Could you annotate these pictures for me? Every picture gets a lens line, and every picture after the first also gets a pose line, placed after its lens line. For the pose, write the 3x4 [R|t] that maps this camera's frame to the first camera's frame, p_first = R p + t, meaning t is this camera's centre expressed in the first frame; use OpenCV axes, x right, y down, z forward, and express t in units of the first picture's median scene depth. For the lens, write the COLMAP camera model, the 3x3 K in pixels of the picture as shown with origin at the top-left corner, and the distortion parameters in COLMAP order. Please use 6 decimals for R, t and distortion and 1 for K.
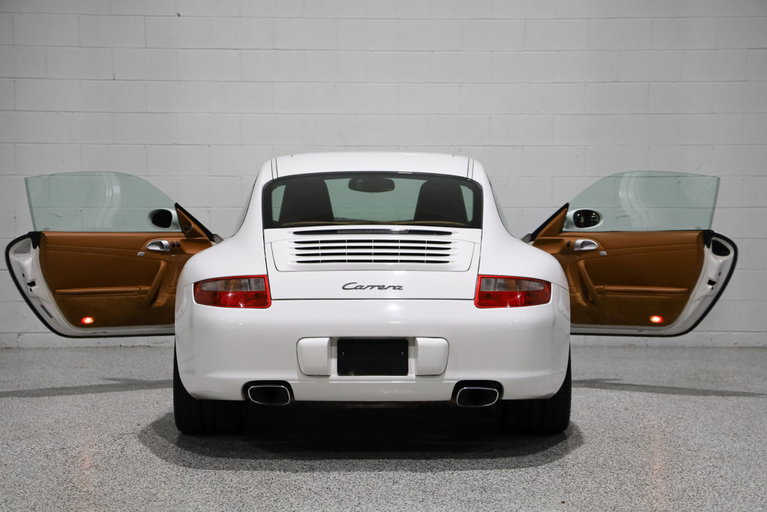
lens RADIAL K [[2227.3, 0, 387.8], [0, 2227.3, 256.0], [0, 0, 1]] dist [0.678417, 0.000000]
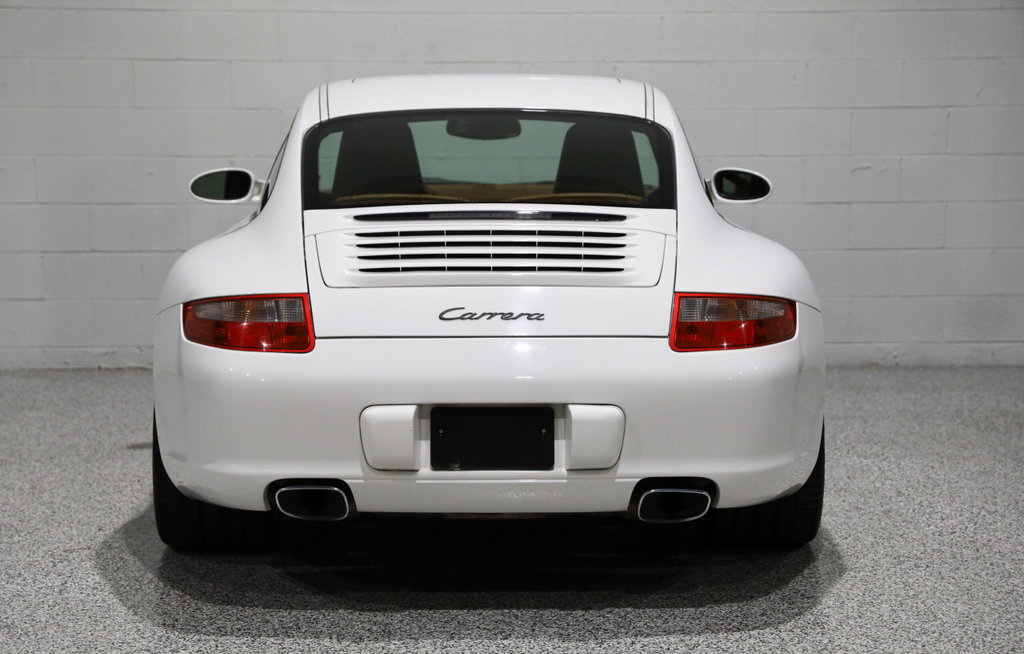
lens RADIAL K [[2657.5, 0, 509.0], [0, 2657.5, 330.5], [0, 0, 1]] dist [0.547312, 0.000000]
pose [[0.999963, -0.002082, 0.008317, -0.007566], [0.001634, 0.998567, 0.053491, -0.017725], [-0.008416, -0.053476, 0.998534, 0.296766]]
